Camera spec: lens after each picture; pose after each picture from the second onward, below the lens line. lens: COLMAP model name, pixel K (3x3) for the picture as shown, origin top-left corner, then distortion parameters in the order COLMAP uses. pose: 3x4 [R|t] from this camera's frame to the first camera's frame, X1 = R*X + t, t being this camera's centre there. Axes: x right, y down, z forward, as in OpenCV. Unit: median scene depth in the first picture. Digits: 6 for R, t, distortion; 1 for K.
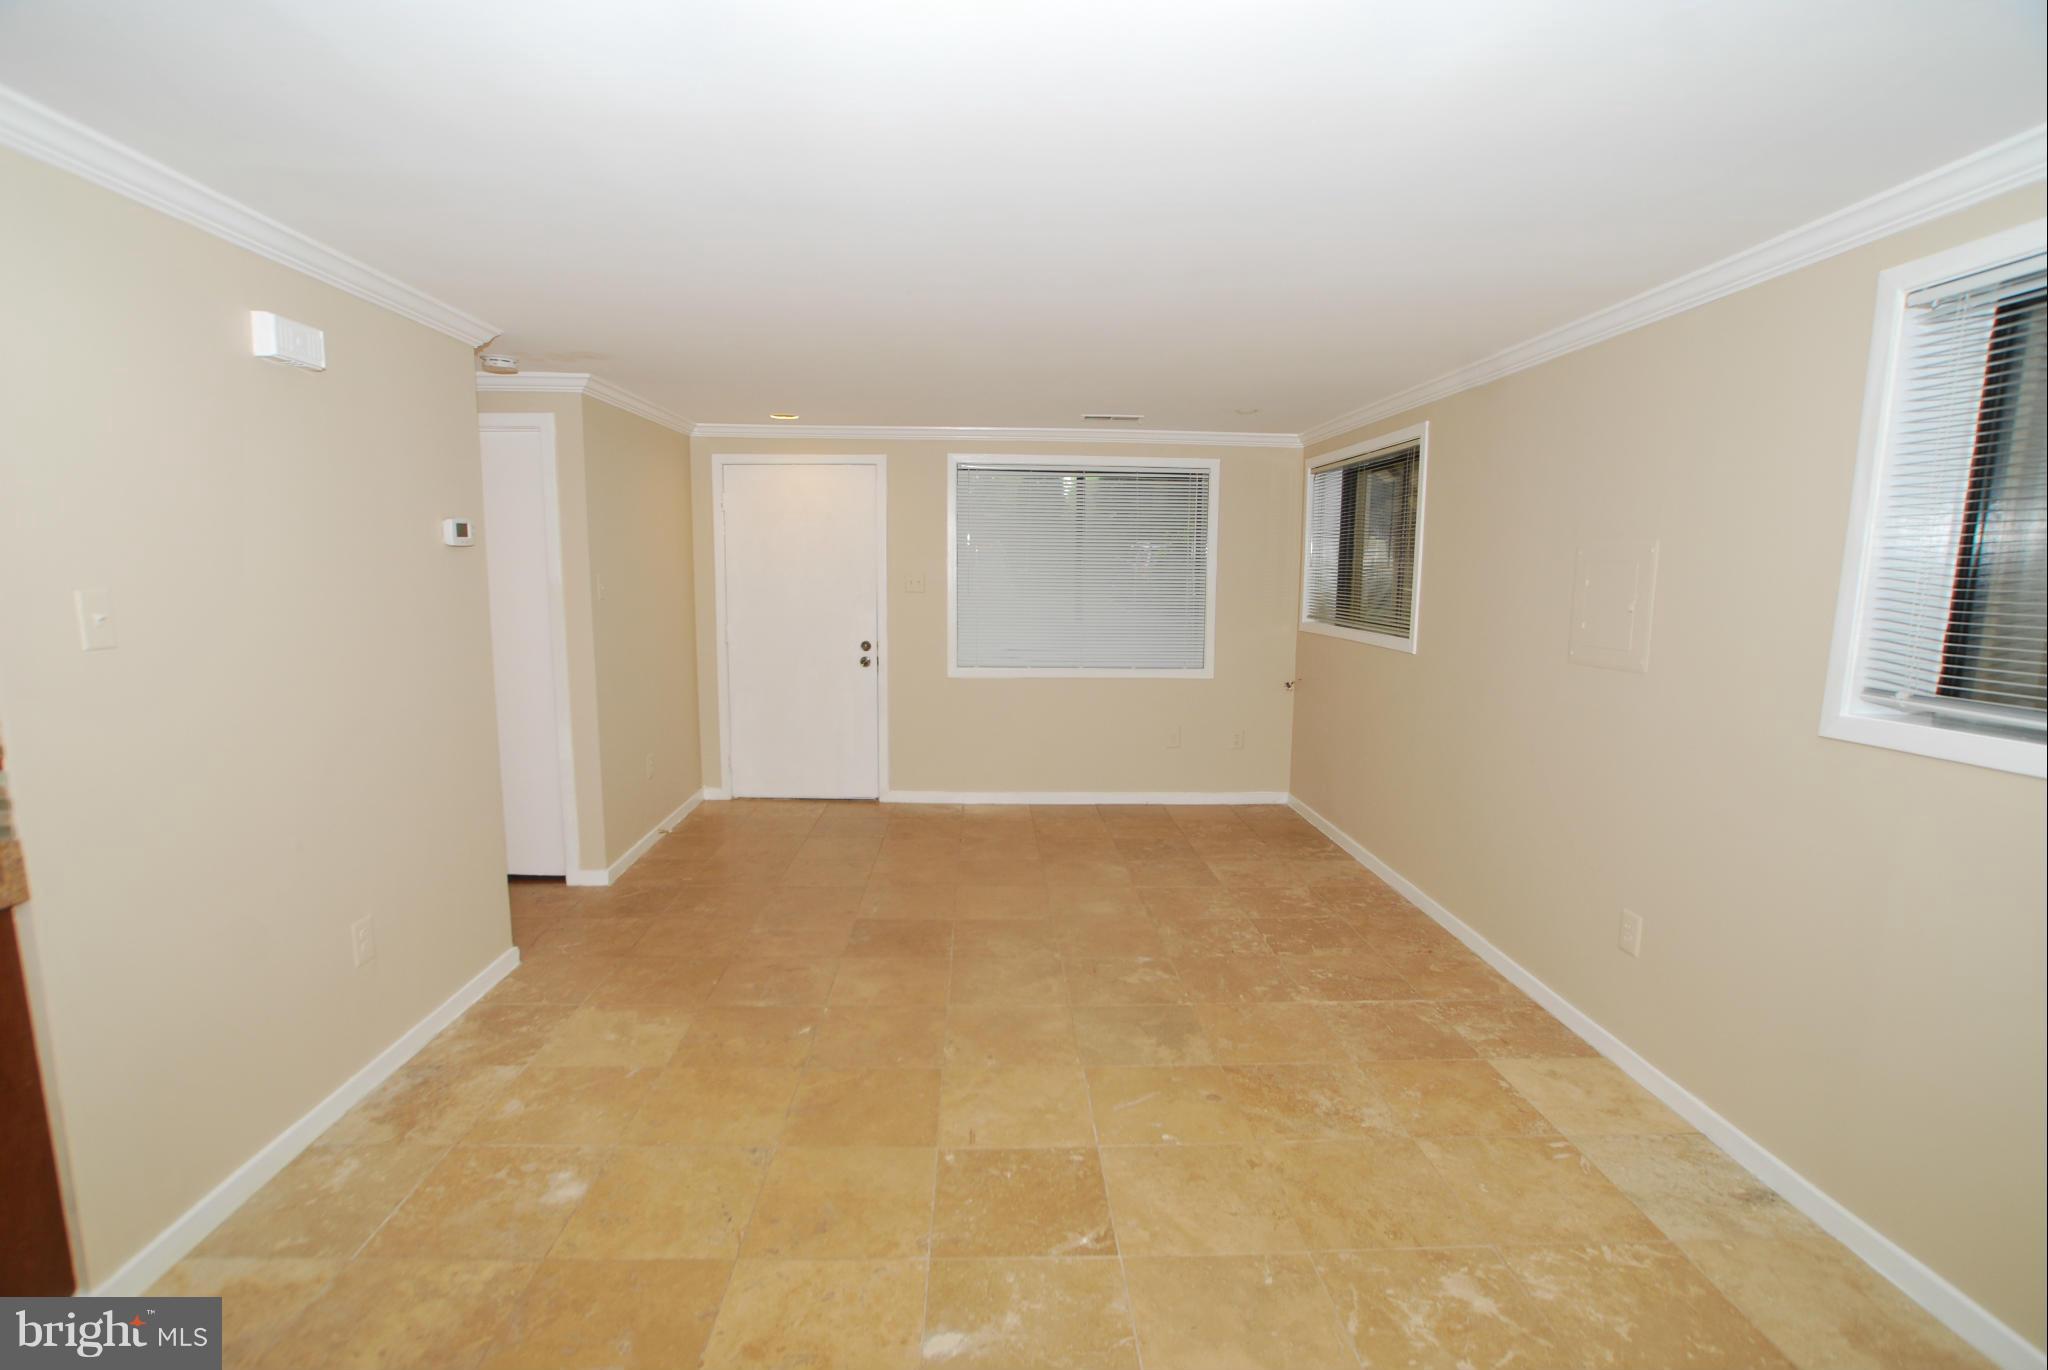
lens RADIAL K [[981.2, 0, 1007.5], [0, 981.2, 703.3], [0, 0, 1]] dist [-0.062282, 0.025008]
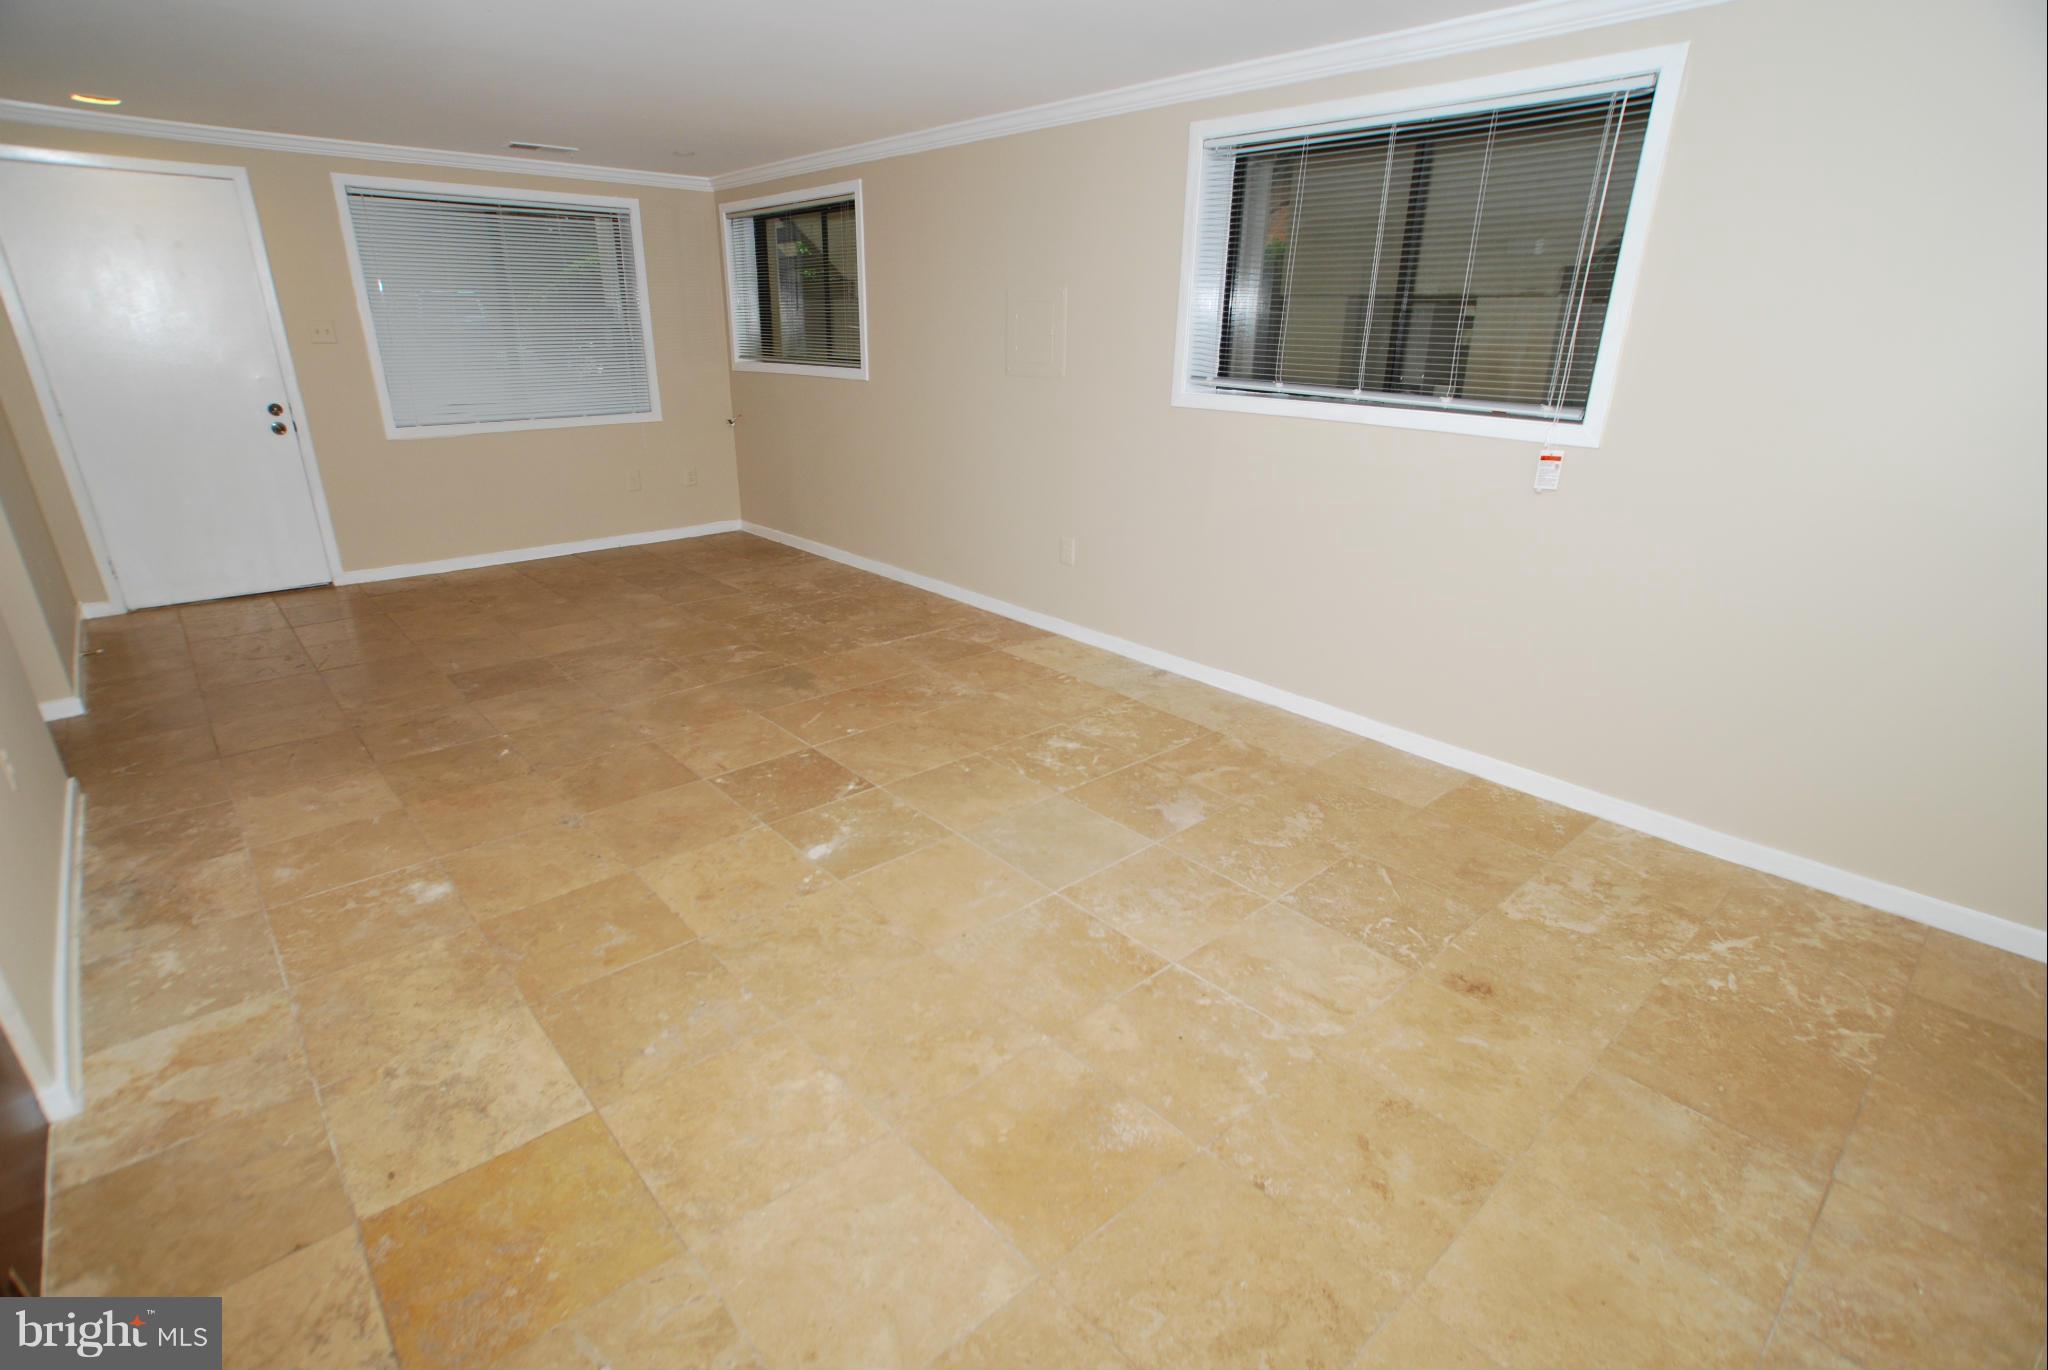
lens RADIAL K [[981.2, 0, 994.2], [0, 981.2, 719.8], [0, 0, 1]] dist [-0.062282, 0.025008]
pose [[0.772122, -0.239458, 0.588632, -0.415024], [0.082826, 0.956308, 0.280385, 0.040365], [-0.630054, -0.167737, 0.758219, -0.172044]]
